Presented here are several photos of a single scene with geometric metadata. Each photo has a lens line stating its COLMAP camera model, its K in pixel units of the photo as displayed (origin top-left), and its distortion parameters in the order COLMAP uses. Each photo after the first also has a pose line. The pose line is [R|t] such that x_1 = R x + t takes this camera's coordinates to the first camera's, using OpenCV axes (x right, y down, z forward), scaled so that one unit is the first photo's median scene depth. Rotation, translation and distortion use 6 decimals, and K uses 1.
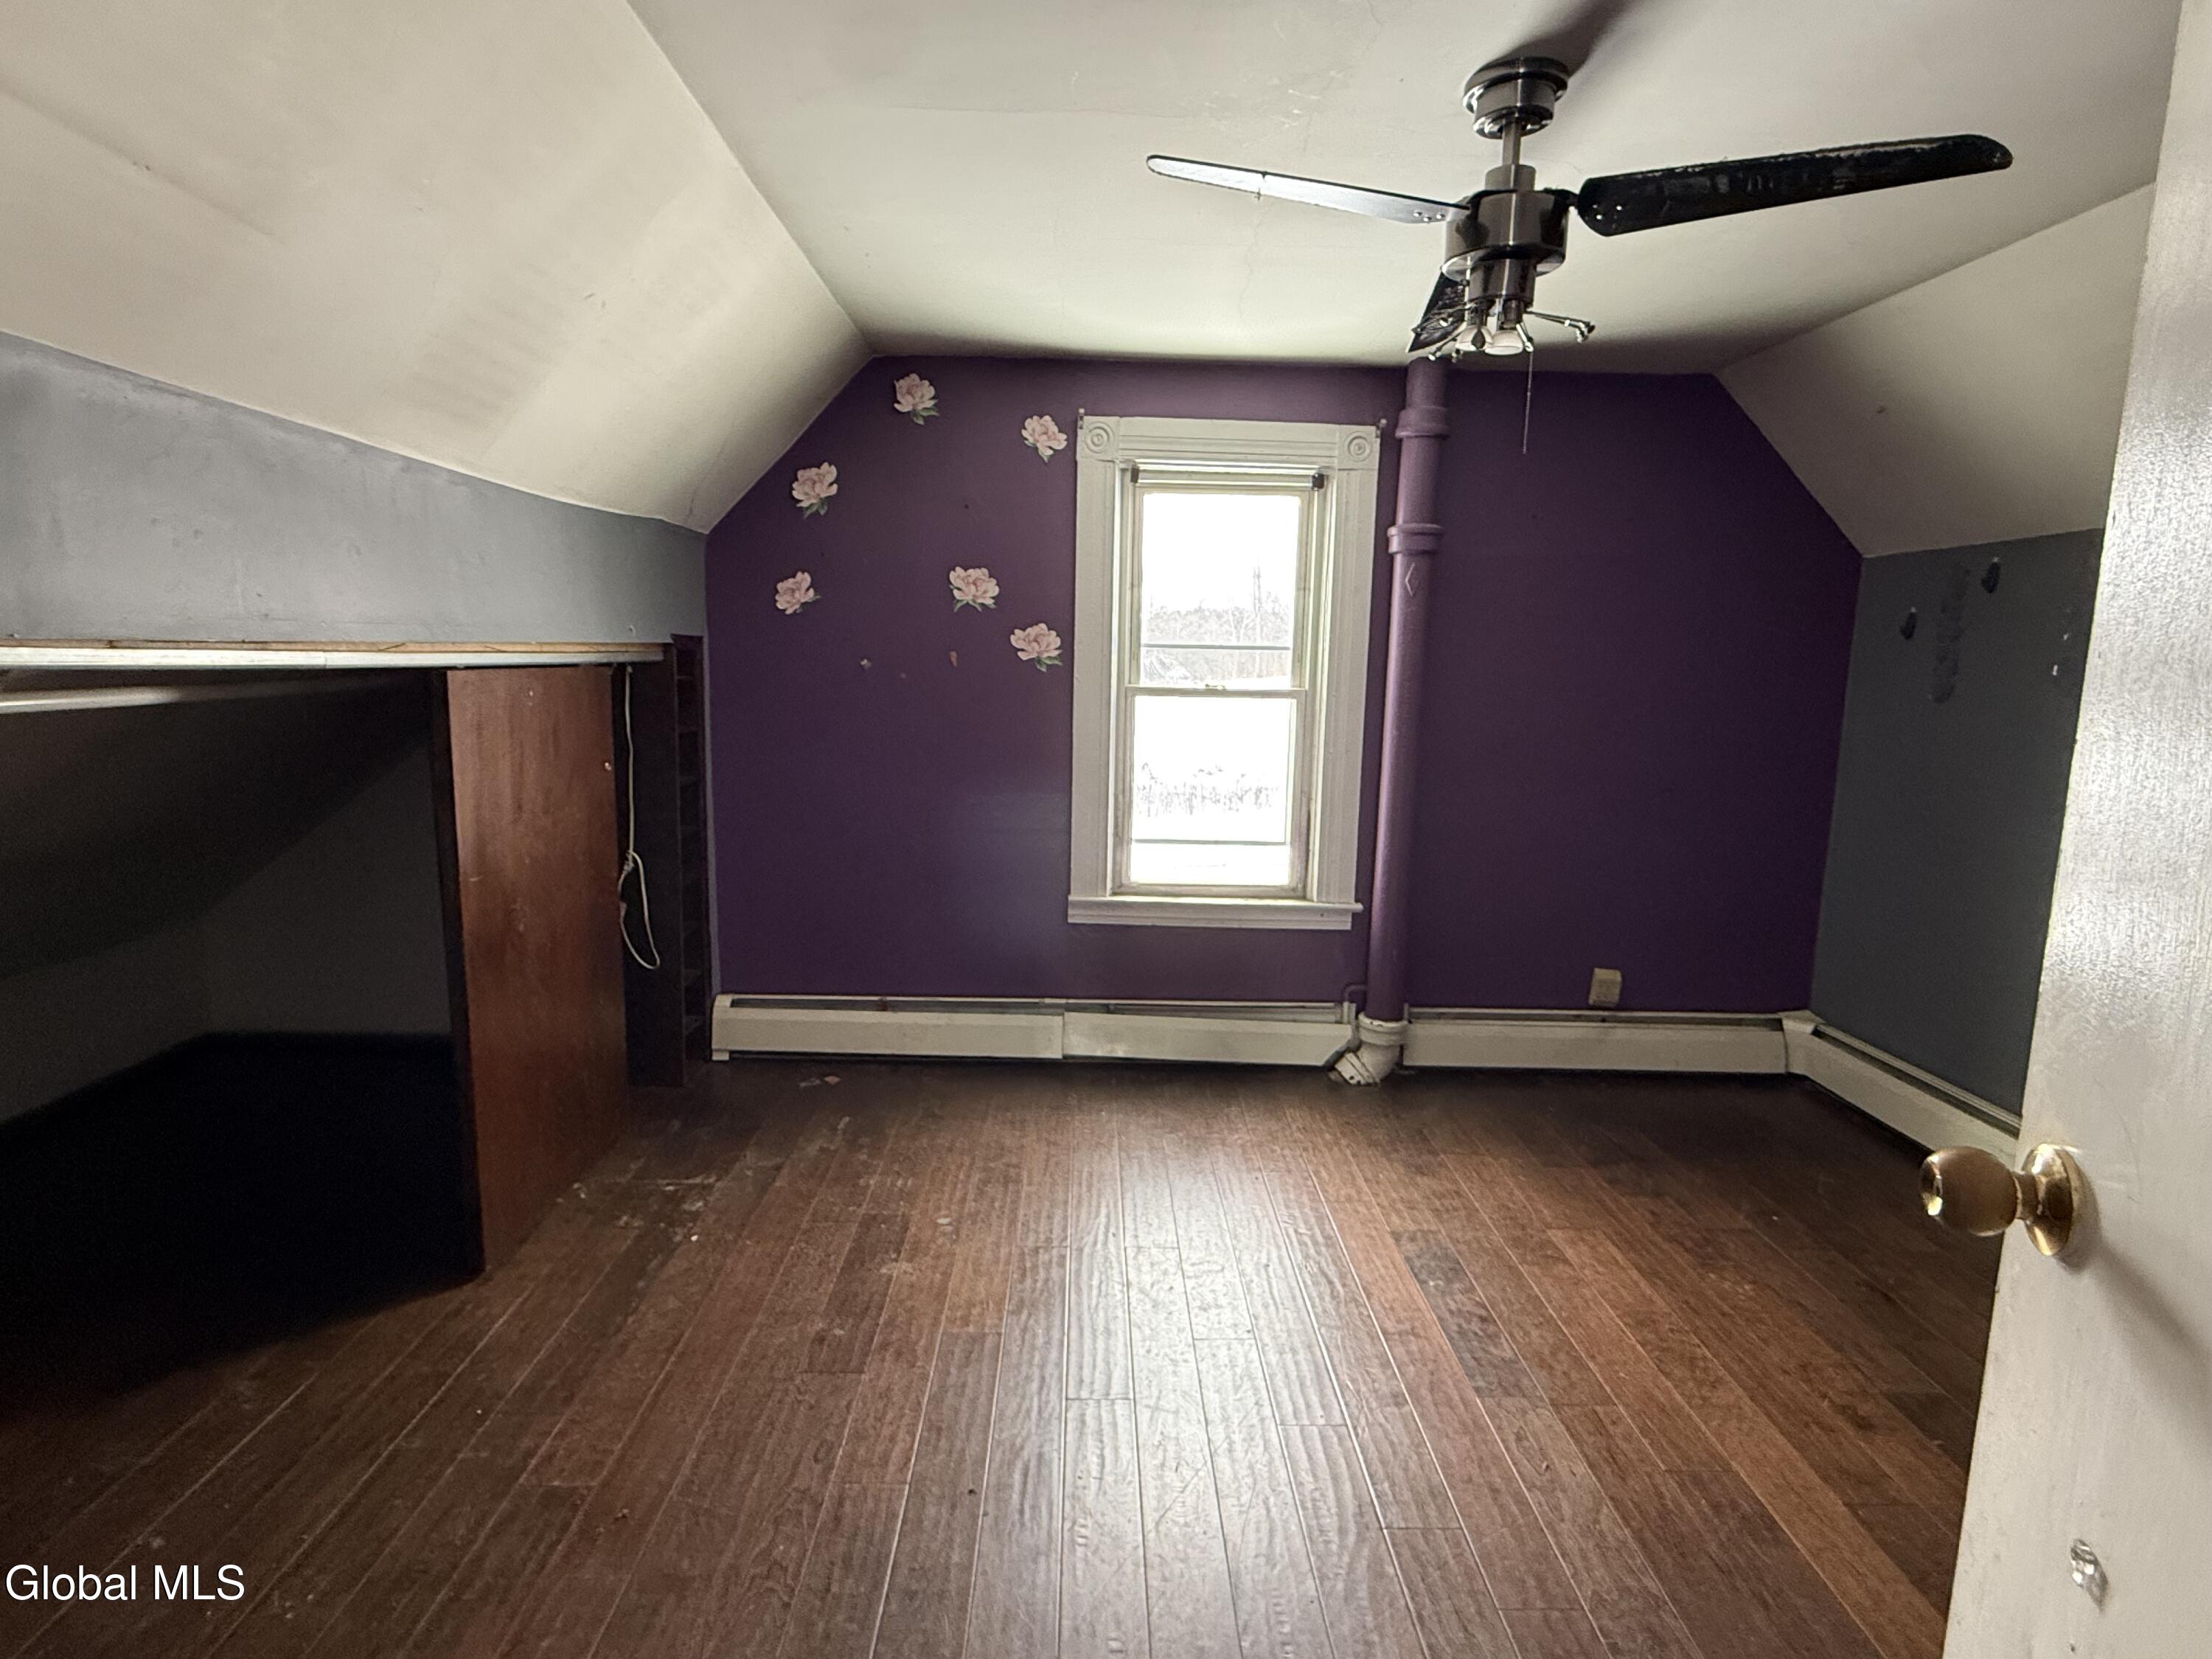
lens RADIAL K [[1148.6, 0, 1108.1], [0, 1148.6, 837.8], [0, 0, 1]] dist [0.002108, 0.000265]
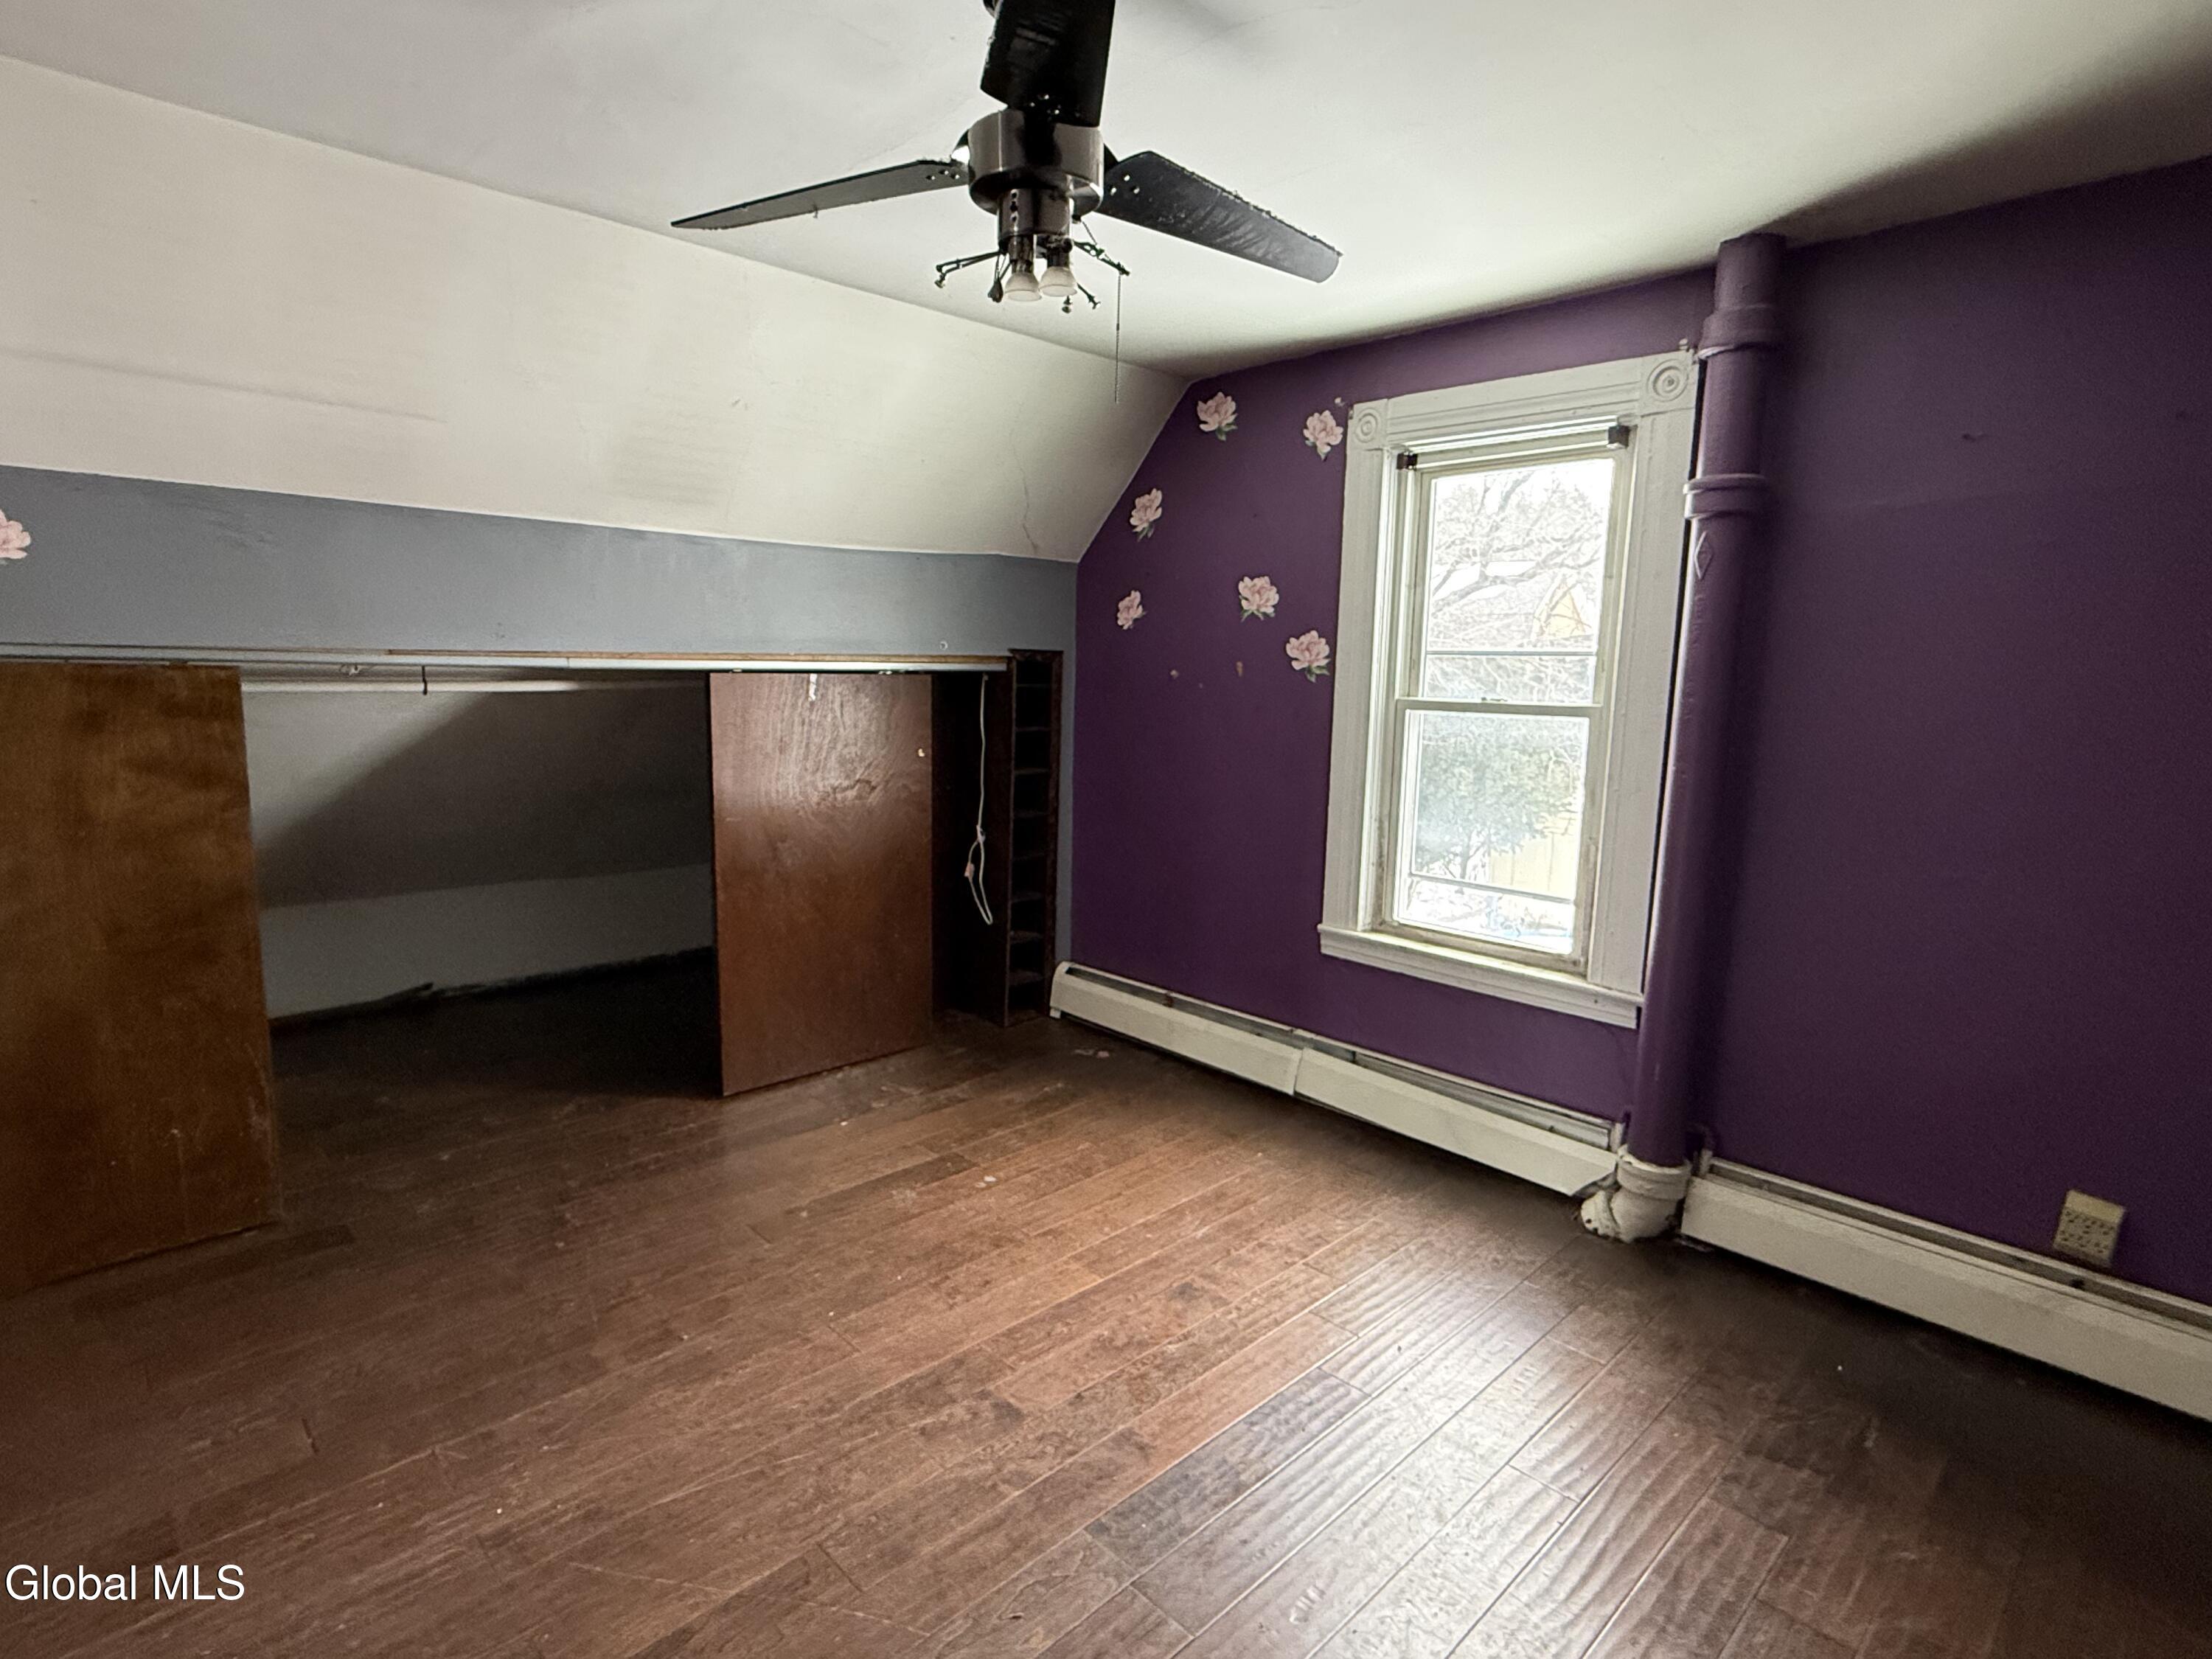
lens RADIAL K [[1148.6, 0, 1108.1], [0, 1148.6, 837.8], [0, 0, 1]] dist [0.002108, 0.000265]
pose [[0.674376, 0.101208, -0.731419, 0.535056], [-0.120033, 0.992412, 0.026651, -0.022831], [0.728566, 0.069822, 0.681408, 0.245325]]
